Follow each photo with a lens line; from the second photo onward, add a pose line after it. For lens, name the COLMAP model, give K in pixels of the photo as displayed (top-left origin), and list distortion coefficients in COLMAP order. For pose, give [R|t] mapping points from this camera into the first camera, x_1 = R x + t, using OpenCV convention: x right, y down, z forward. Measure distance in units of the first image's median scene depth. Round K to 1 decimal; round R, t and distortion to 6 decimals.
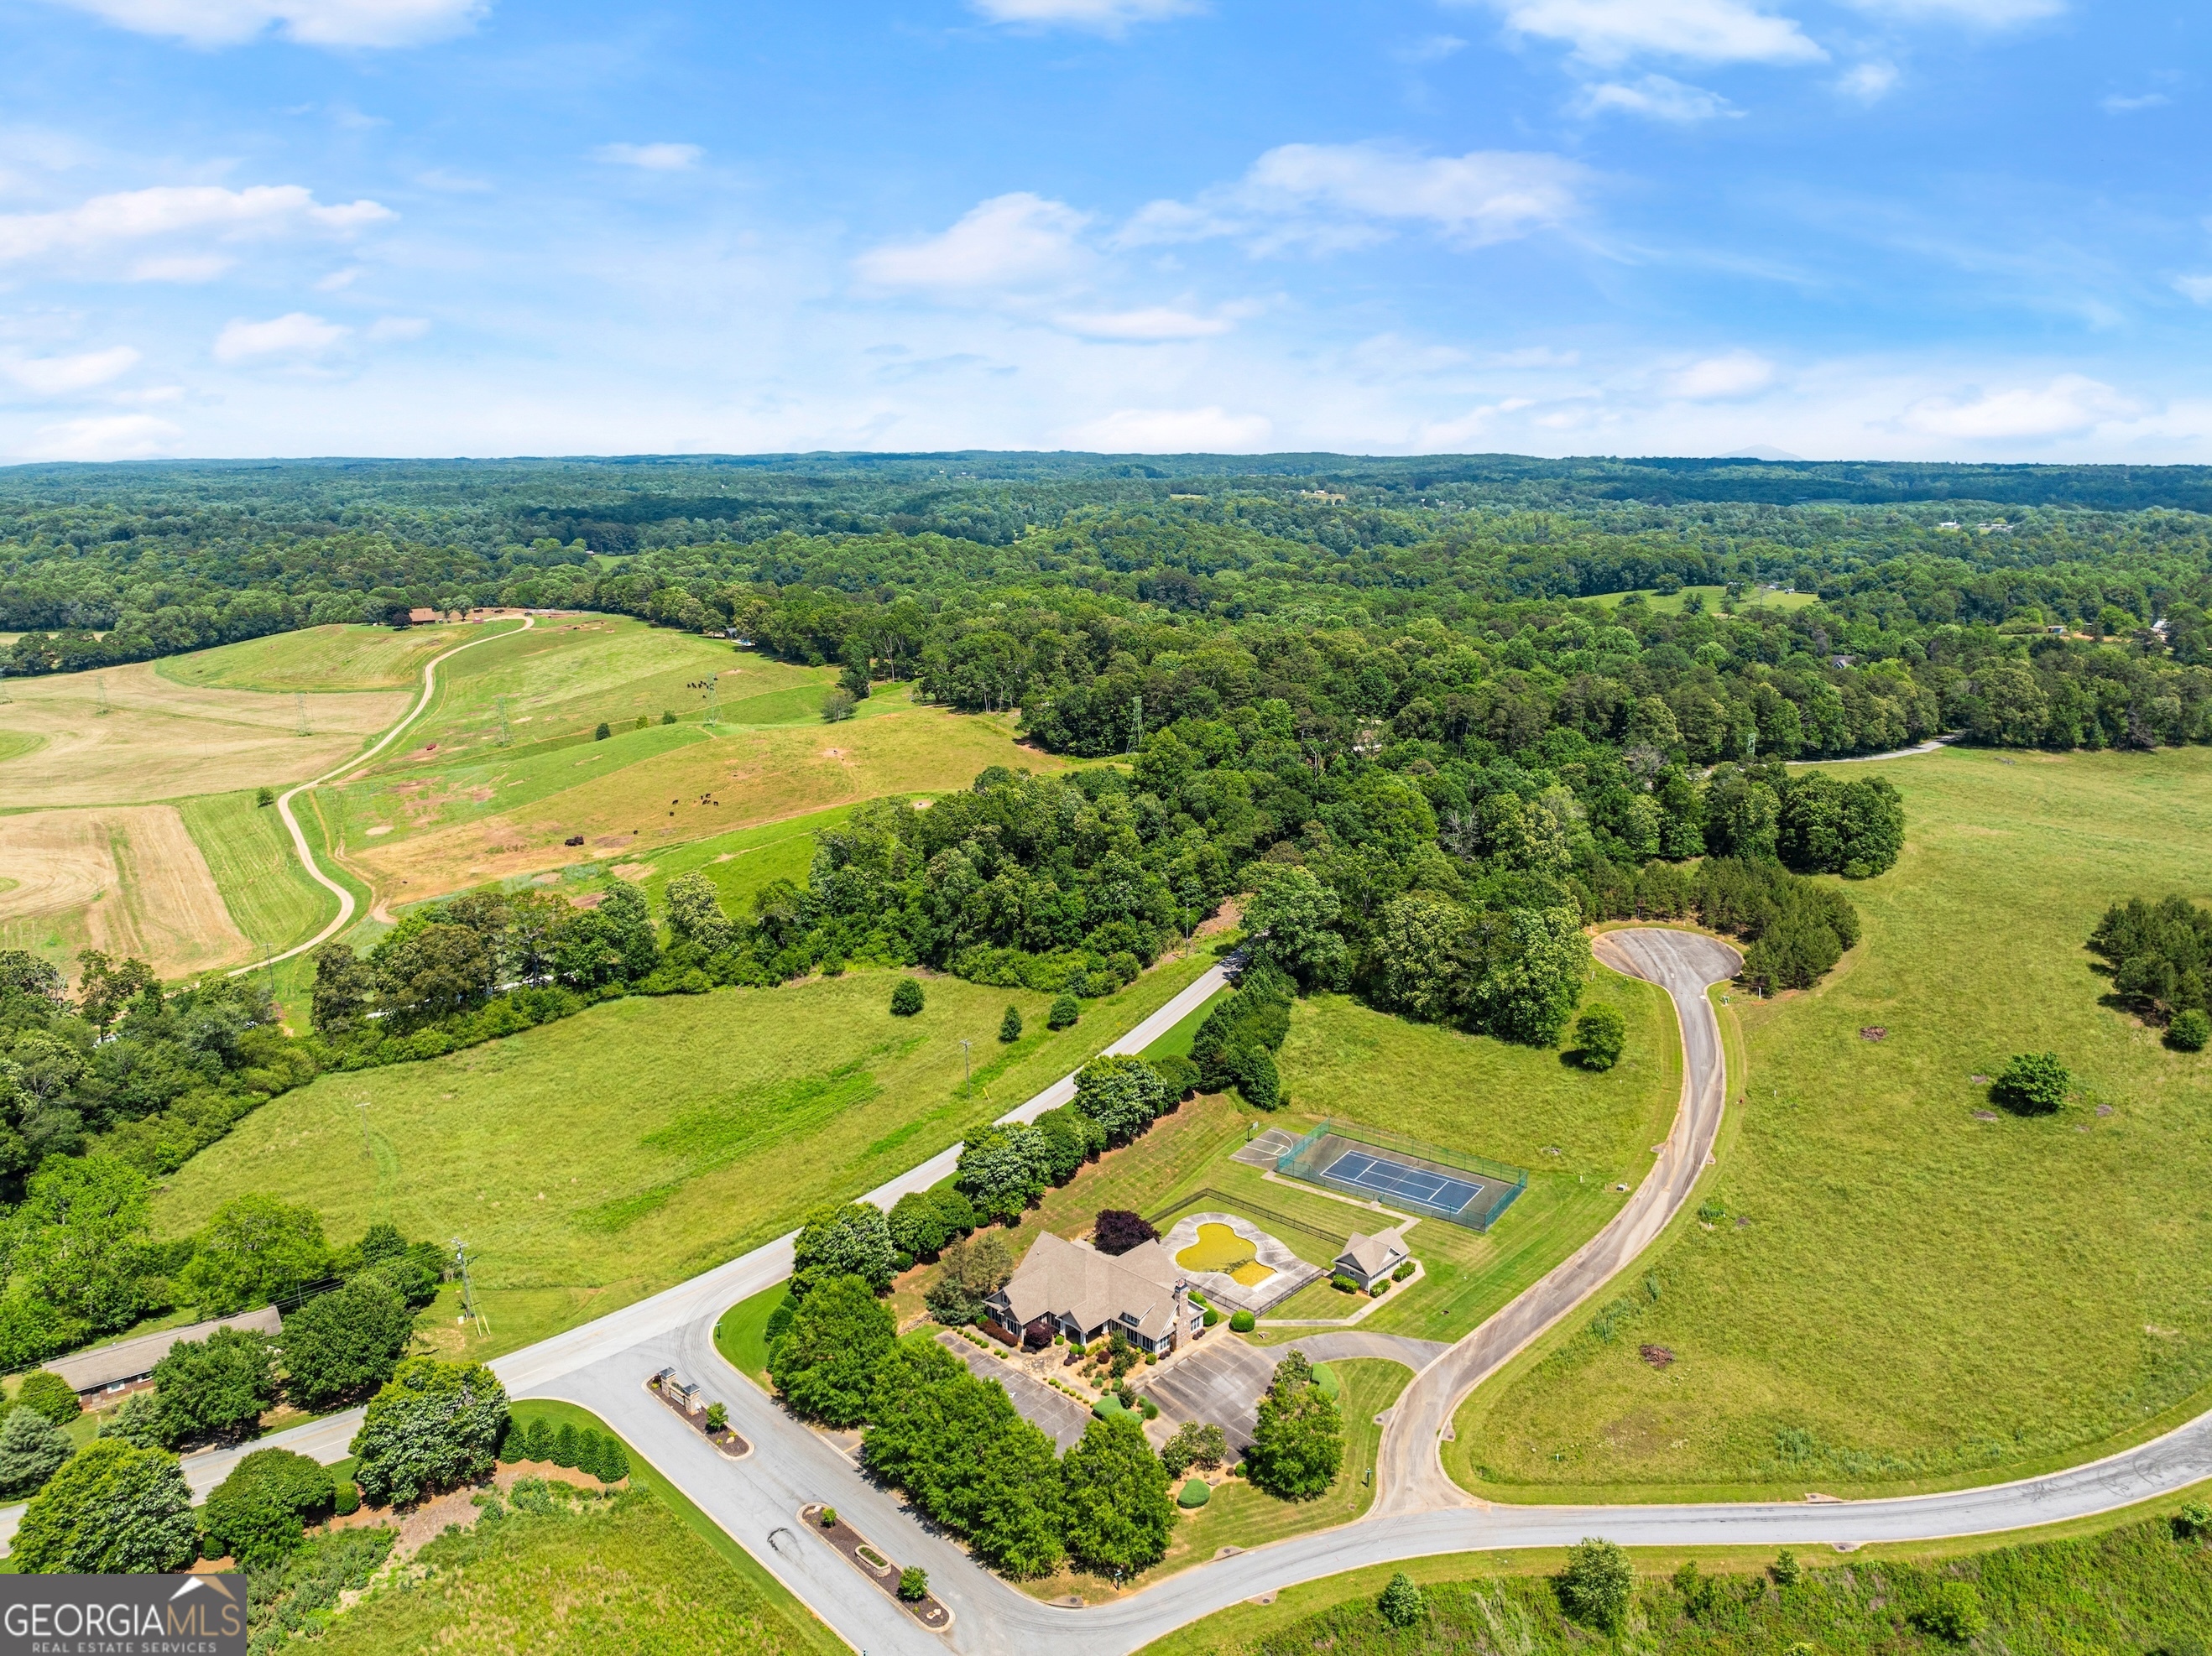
lens RADIAL K [[1622.1, 0, 1118.3], [0, 1622.1, 800.7], [0, 0, 1]] dist [-0.002419, -0.078552]
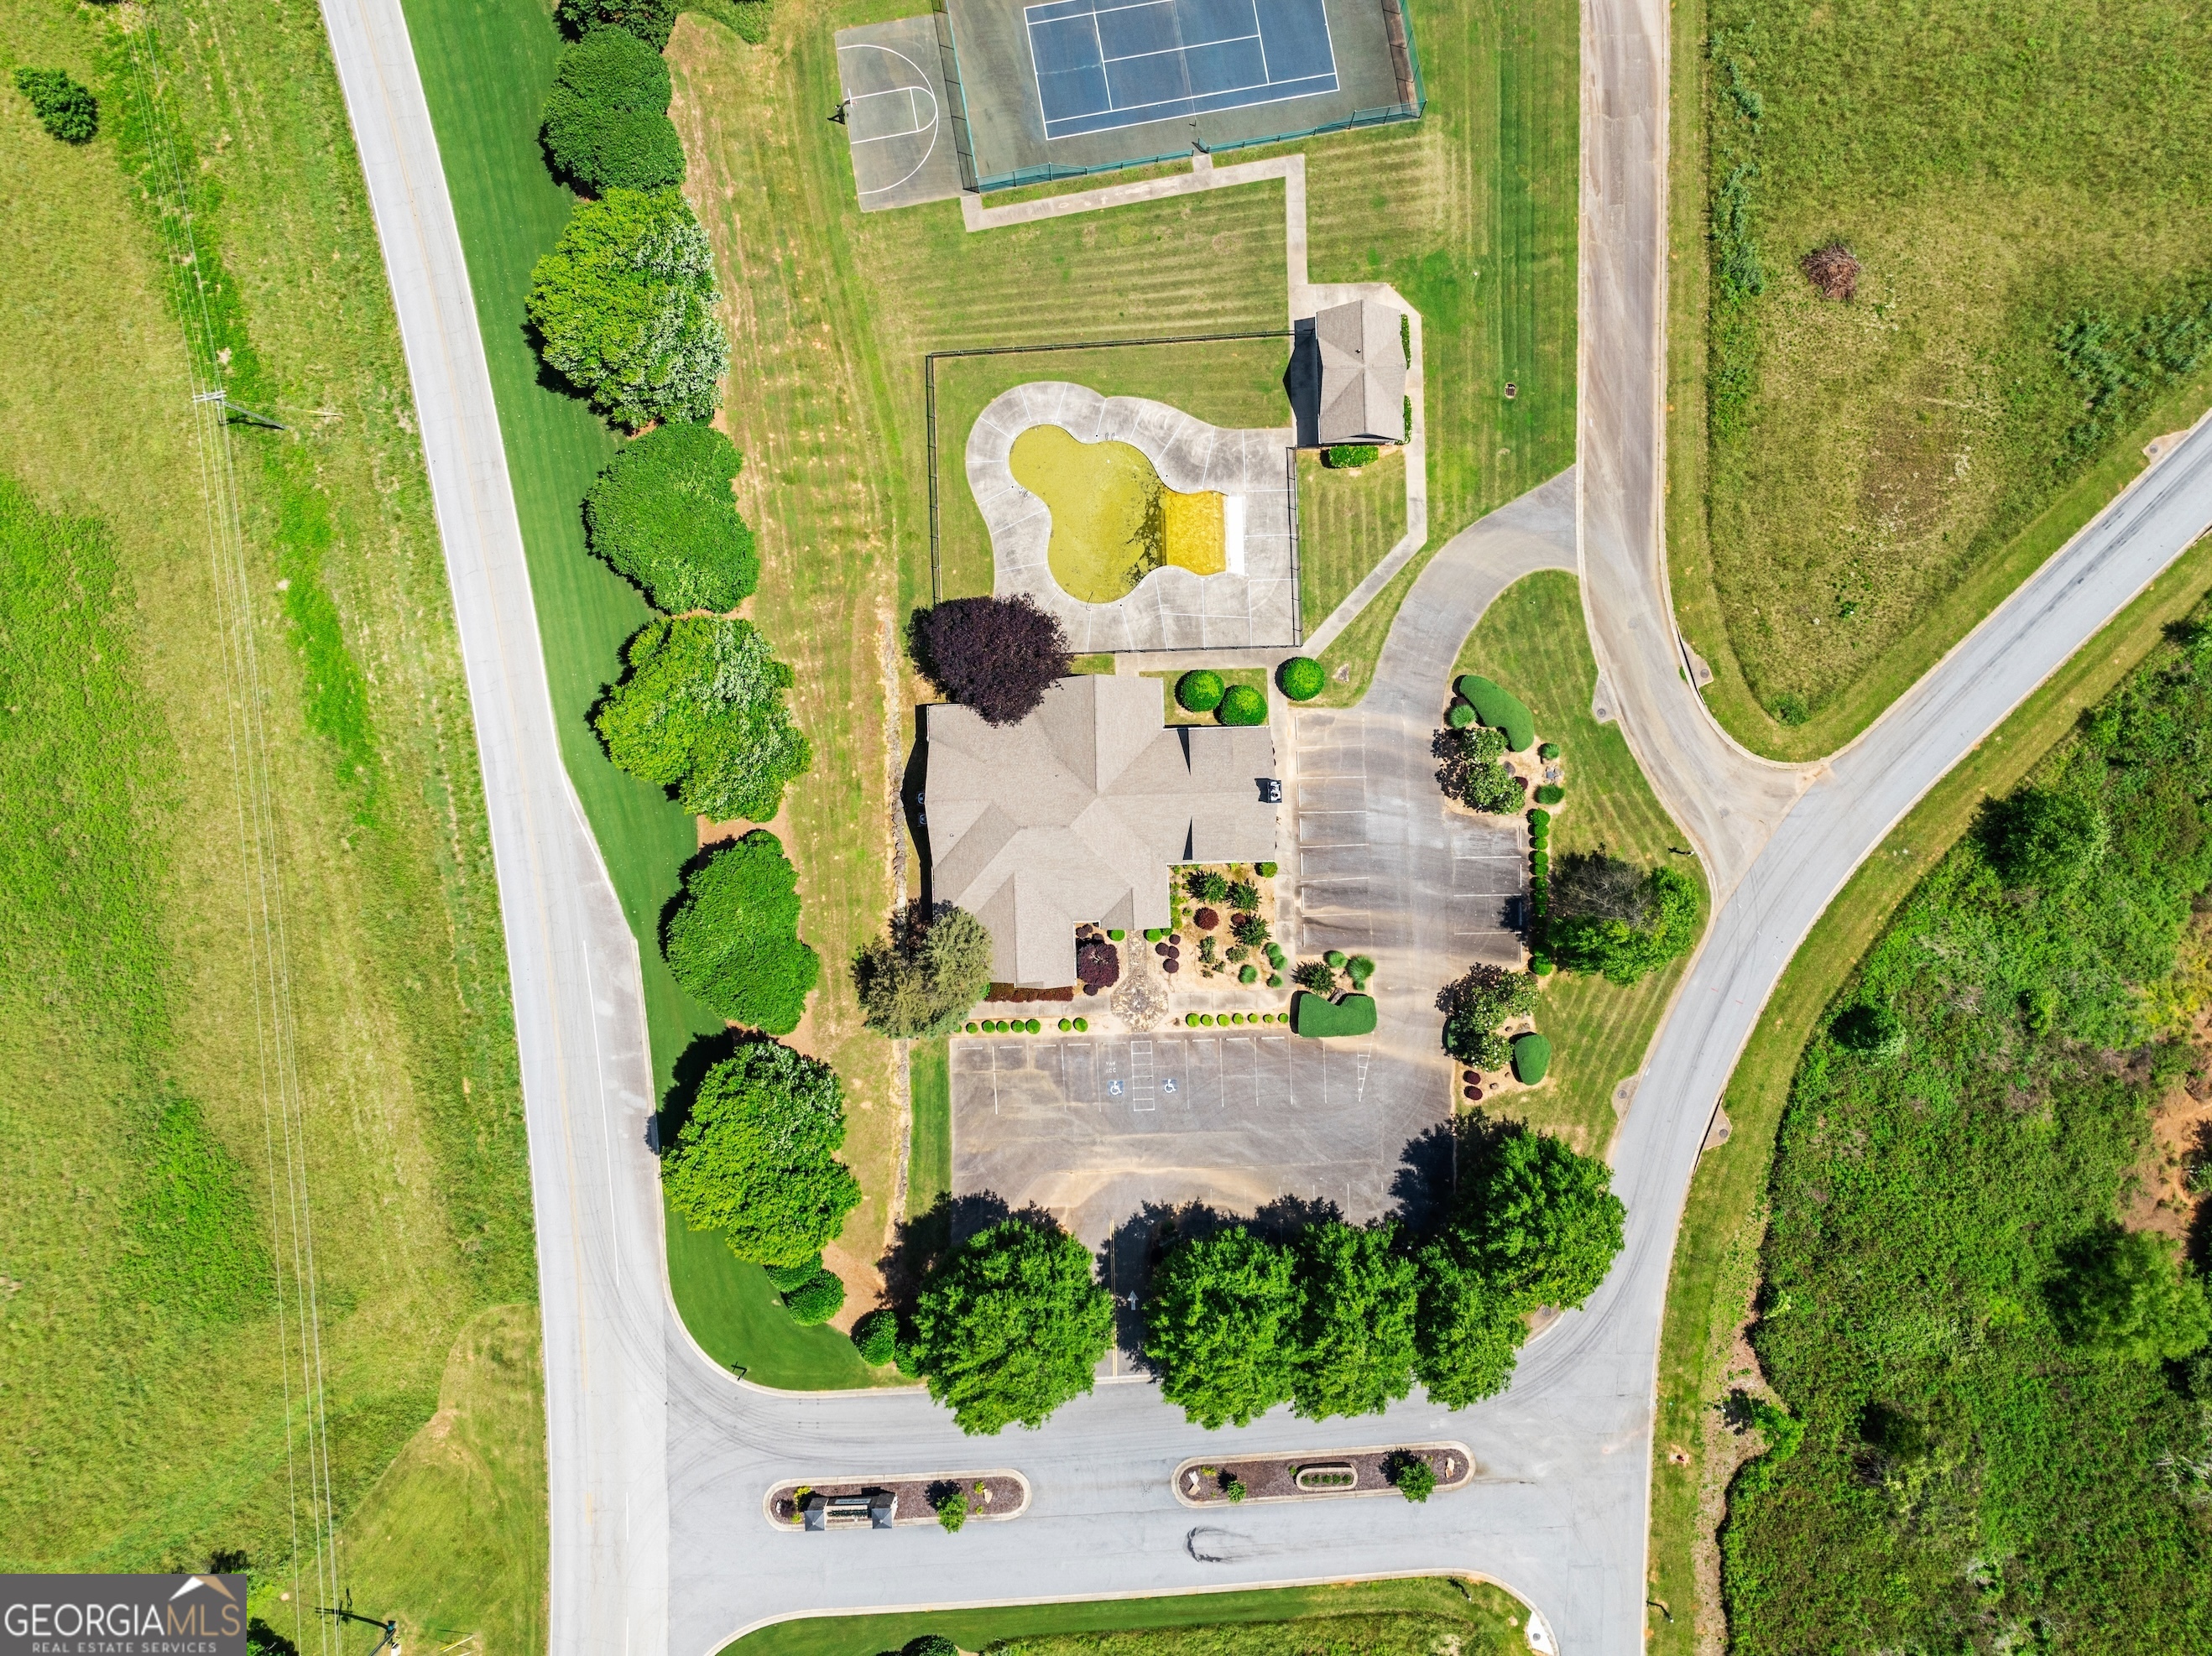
lens RADIAL K [[1622.1, 0, 1118.3], [0, 1622.1, 800.7], [0, 0, 1]] dist [-0.002419, -0.078552]
pose [[0.717343, -0.696620, 0.011804, -0.007252], [0.150772, 0.171752, 0.973534, -0.204956], [-0.680211, -0.696579, 0.228236, 0.718805]]
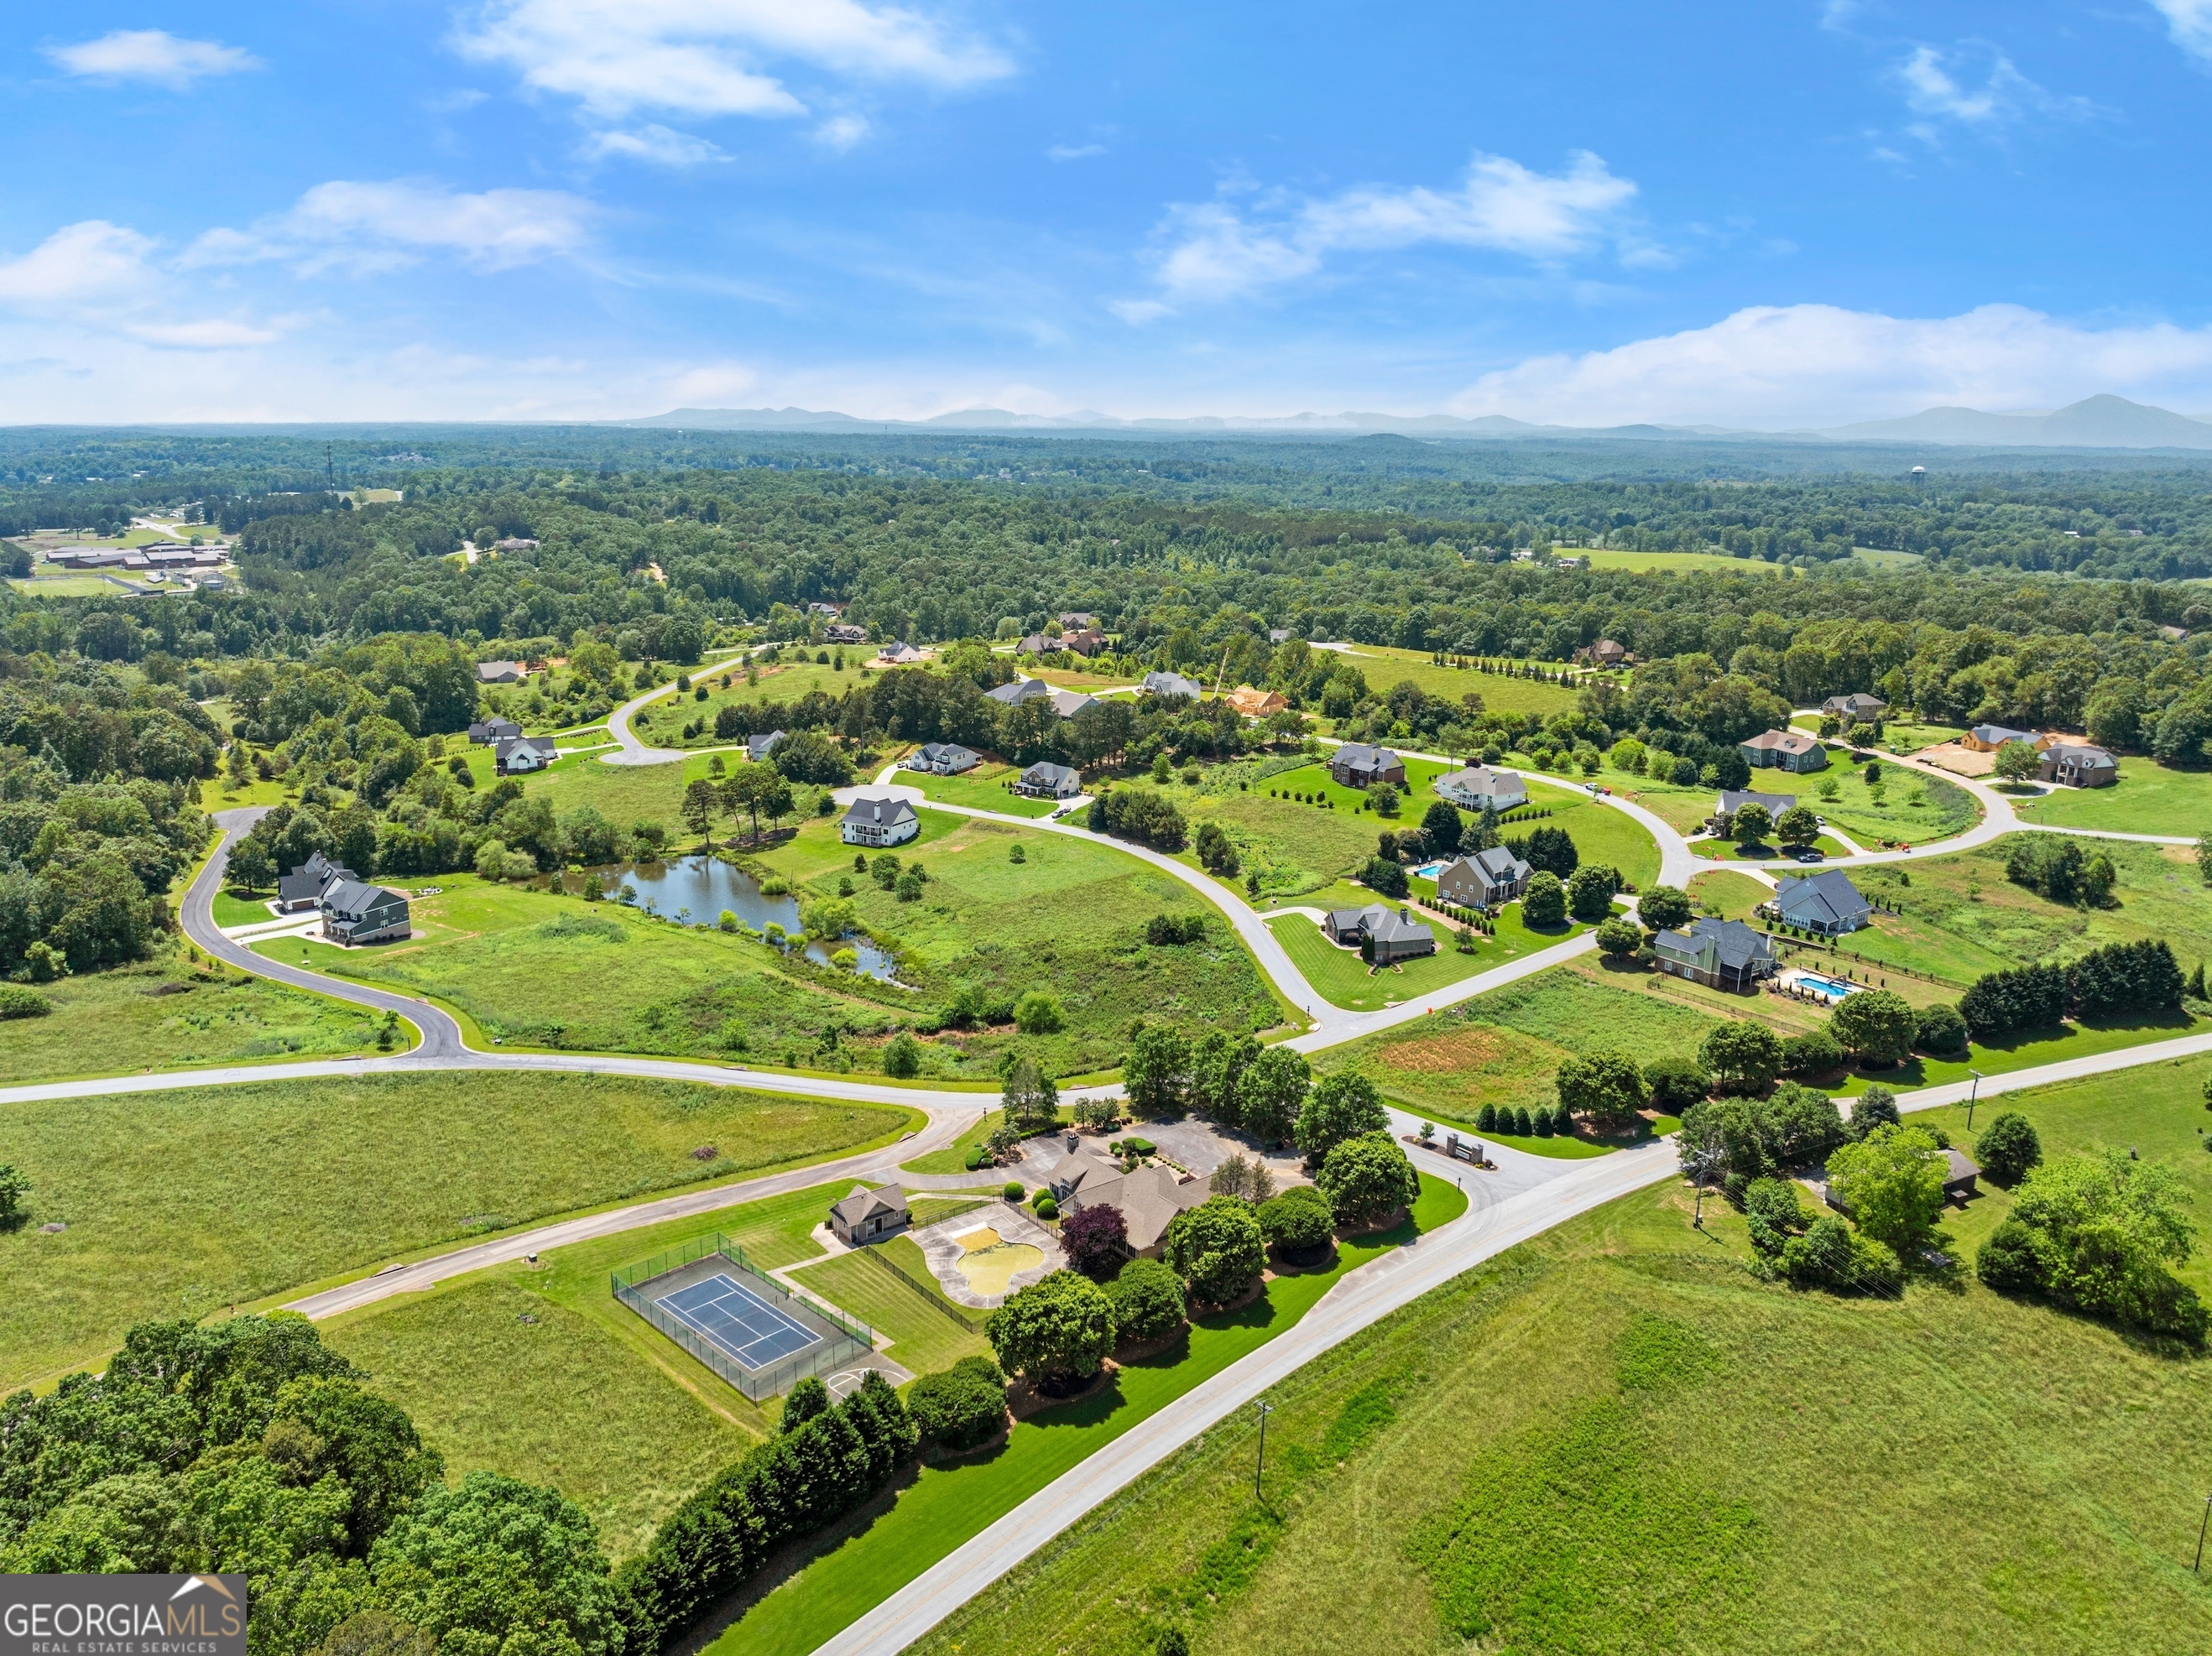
lens RADIAL K [[1622.1, 0, 1118.3], [0, 1622.1, 800.7], [0, 0, 1]] dist [-0.002419, -0.078552]
pose [[-0.986033, -0.046943, 0.159799, -0.138511], [0.026743, 0.902384, 0.430102, -0.351467], [-0.164390, 0.428368, -0.888525, 1.552590]]
